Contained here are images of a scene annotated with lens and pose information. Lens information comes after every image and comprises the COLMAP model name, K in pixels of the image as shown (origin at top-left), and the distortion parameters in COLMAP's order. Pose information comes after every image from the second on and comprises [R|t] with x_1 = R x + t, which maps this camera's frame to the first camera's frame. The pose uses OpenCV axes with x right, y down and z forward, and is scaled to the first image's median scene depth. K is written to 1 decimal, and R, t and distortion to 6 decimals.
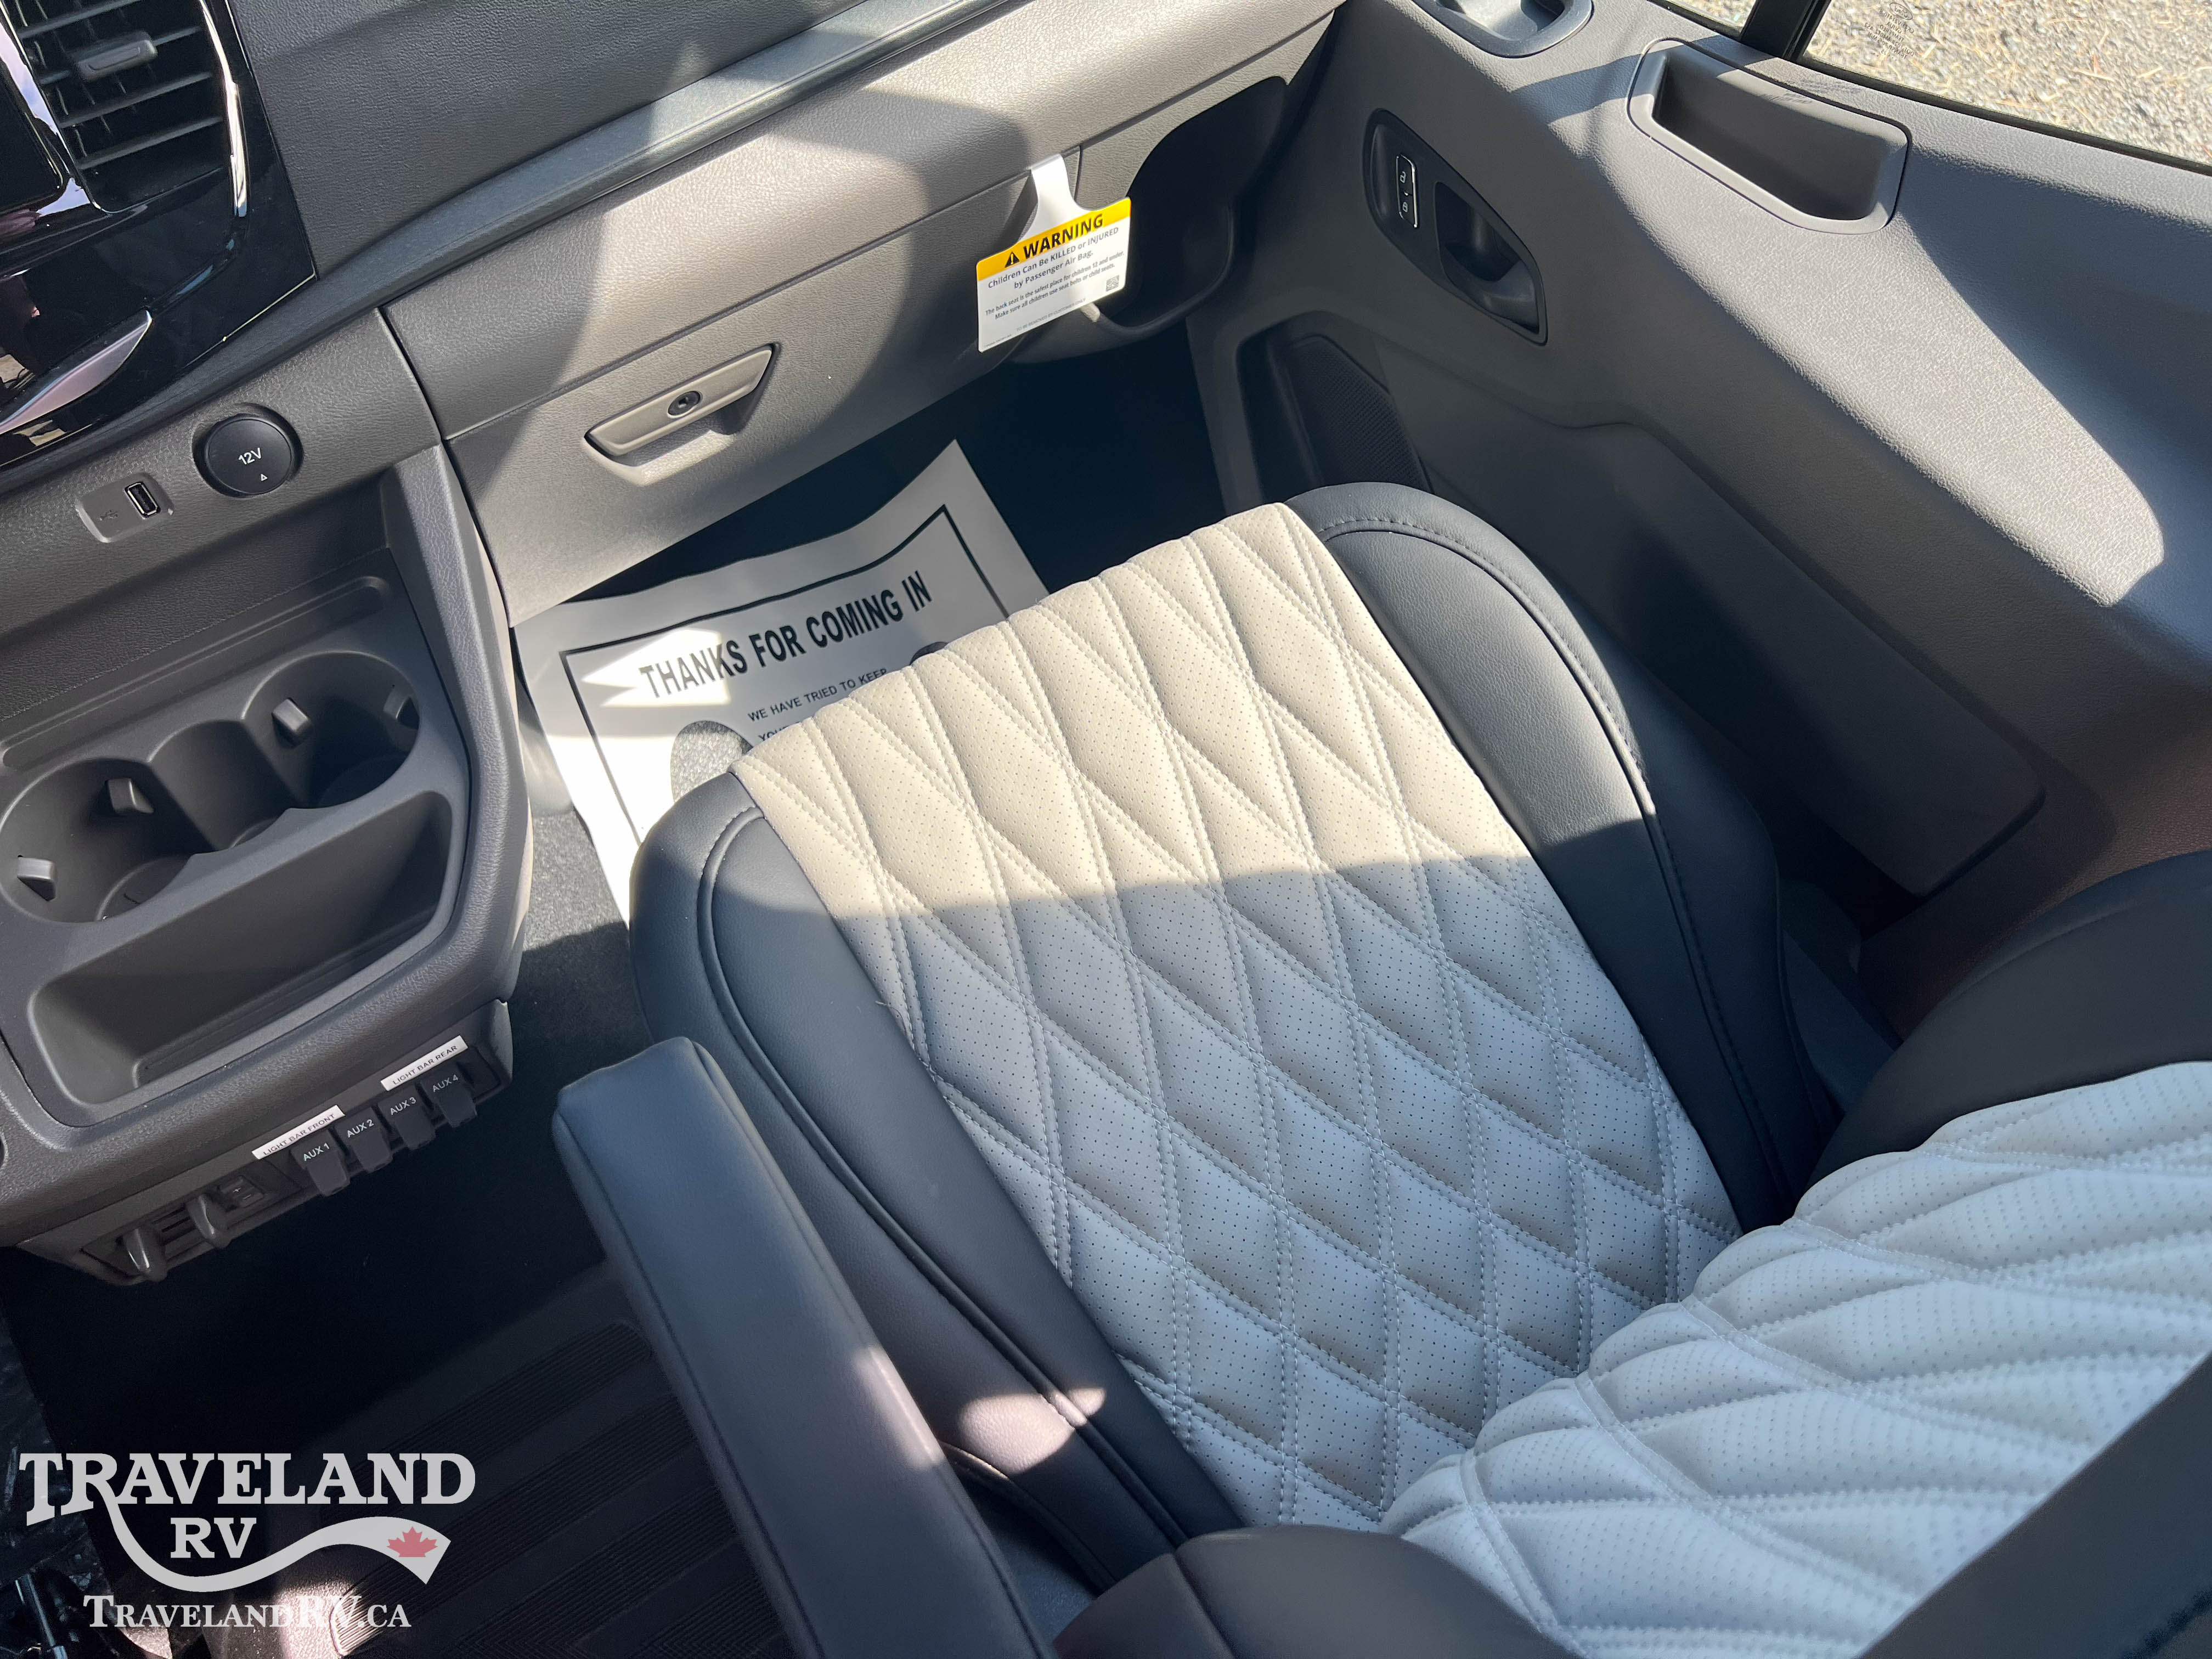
lens RADIAL K [[1663.6, 0, 1109.7], [0, 1663.6, 834.2], [0, 0, 1]] dist [0.035911, -0.046432]
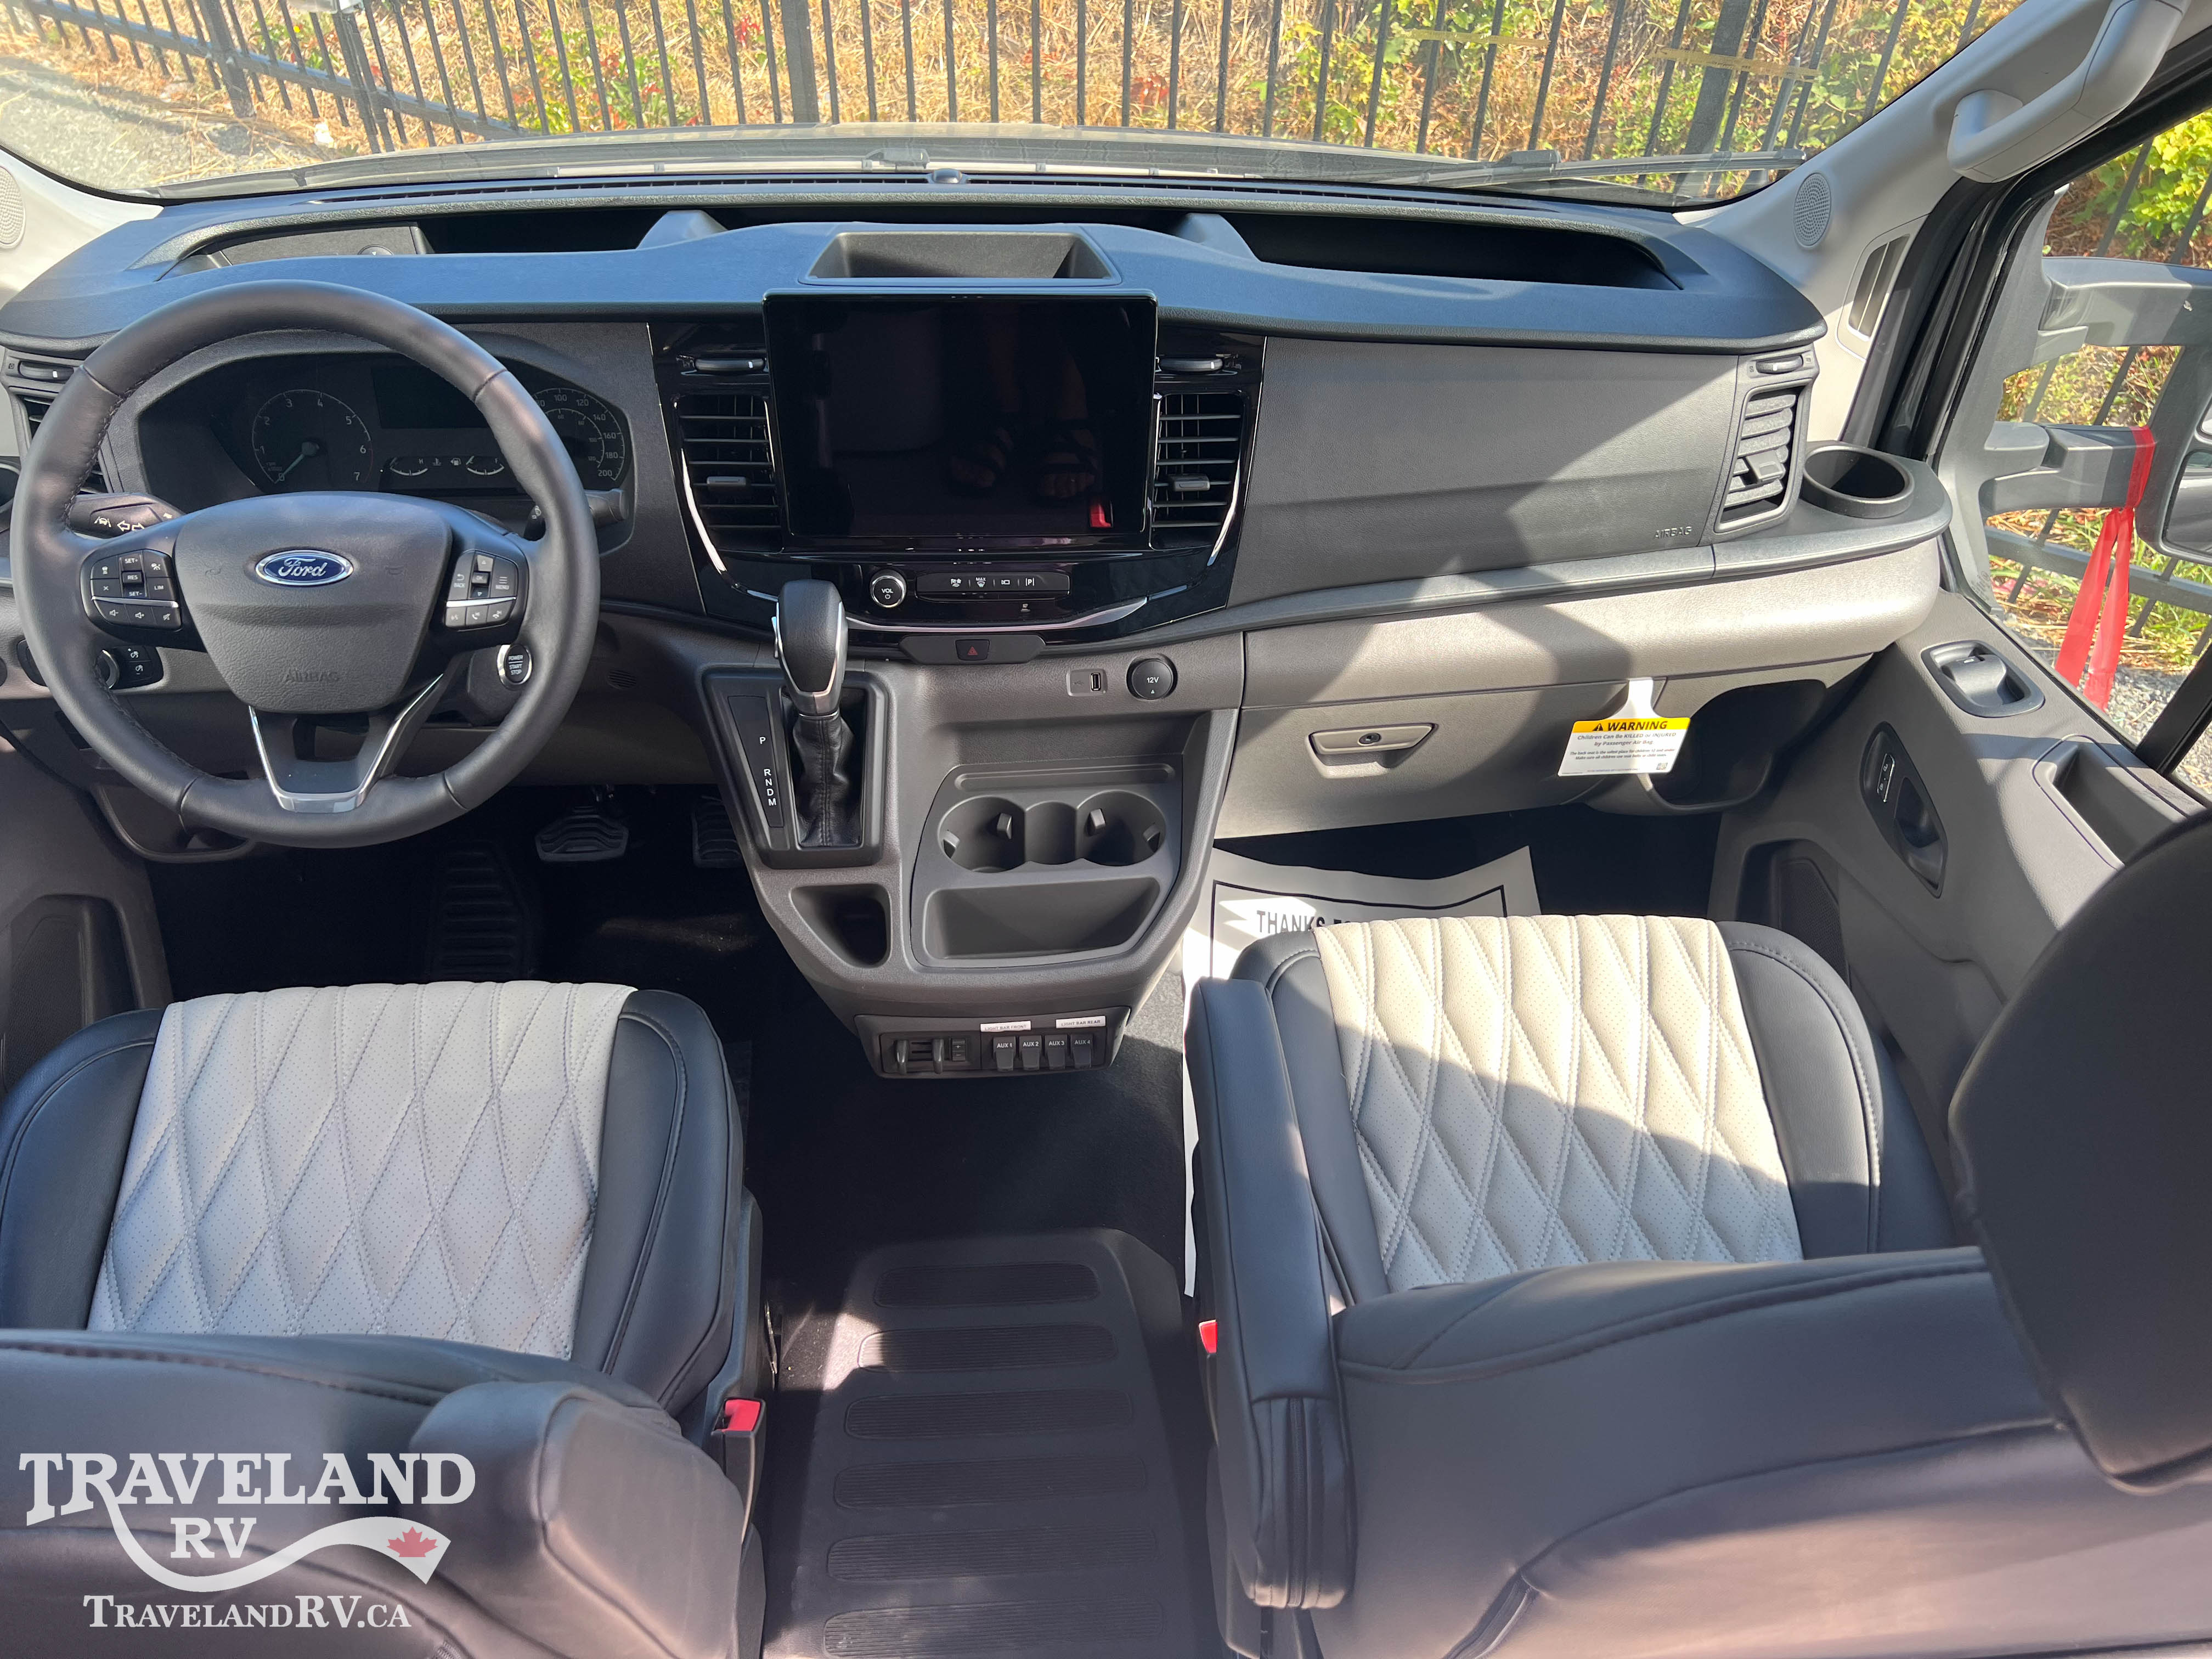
lens RADIAL K [[1663.6, 0, 1091.9], [0, 1663.6, 829.6], [0, 0, 1]] dist [0.035911, -0.046432]
pose [[0.868383, 0.340036, -0.360952, 0.142455], [-0.423903, 0.886716, -0.184499, 0.261433], [0.257326, 0.313225, 0.914152, -0.594115]]
